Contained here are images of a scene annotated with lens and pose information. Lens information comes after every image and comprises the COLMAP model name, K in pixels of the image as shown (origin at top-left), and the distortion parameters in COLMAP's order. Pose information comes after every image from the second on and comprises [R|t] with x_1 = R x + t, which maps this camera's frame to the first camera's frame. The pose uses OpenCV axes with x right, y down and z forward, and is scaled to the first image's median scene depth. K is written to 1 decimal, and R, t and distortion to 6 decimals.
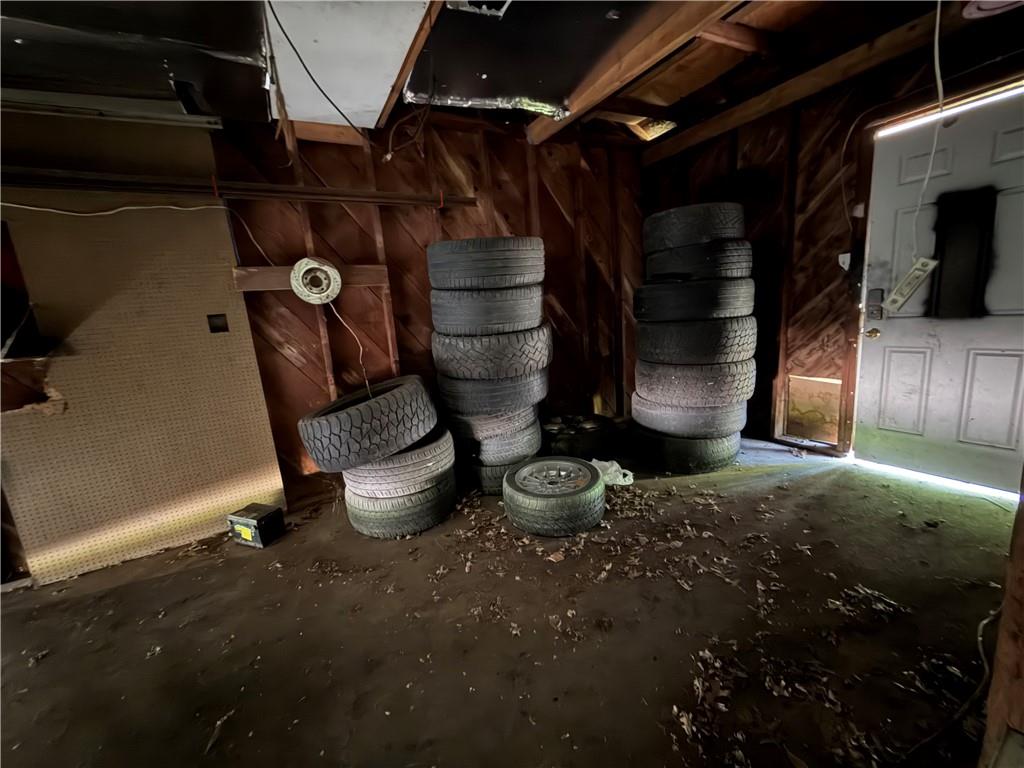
lens RADIAL K [[407.2, 0, 508.7], [0, 407.2, 384.7], [0, 0, 1]] dist [-0.002363, -0.000259]
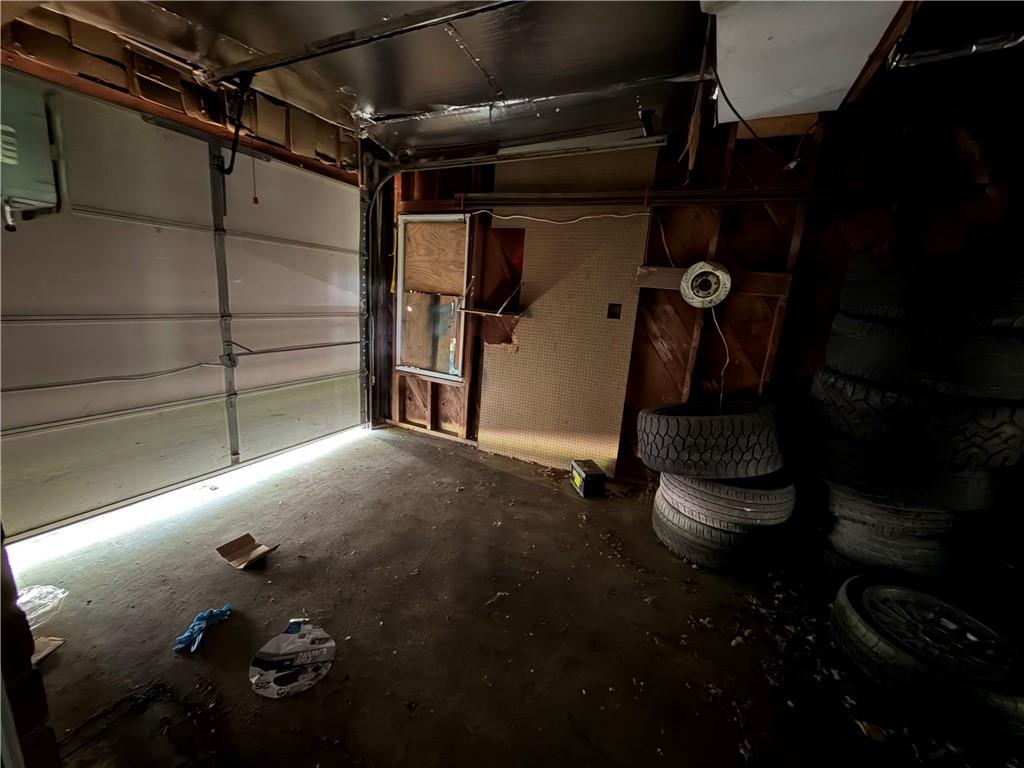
lens RADIAL K [[407.2, 0, 509.9], [0, 407.2, 382.5], [0, 0, 1]] dist [-0.002363, -0.000259]
pose [[0.562313, 0.296330, -0.772006, 0.109285], [-0.268923, 0.948370, 0.168149, -0.069815], [0.781975, 0.113058, 0.612971, 0.037534]]
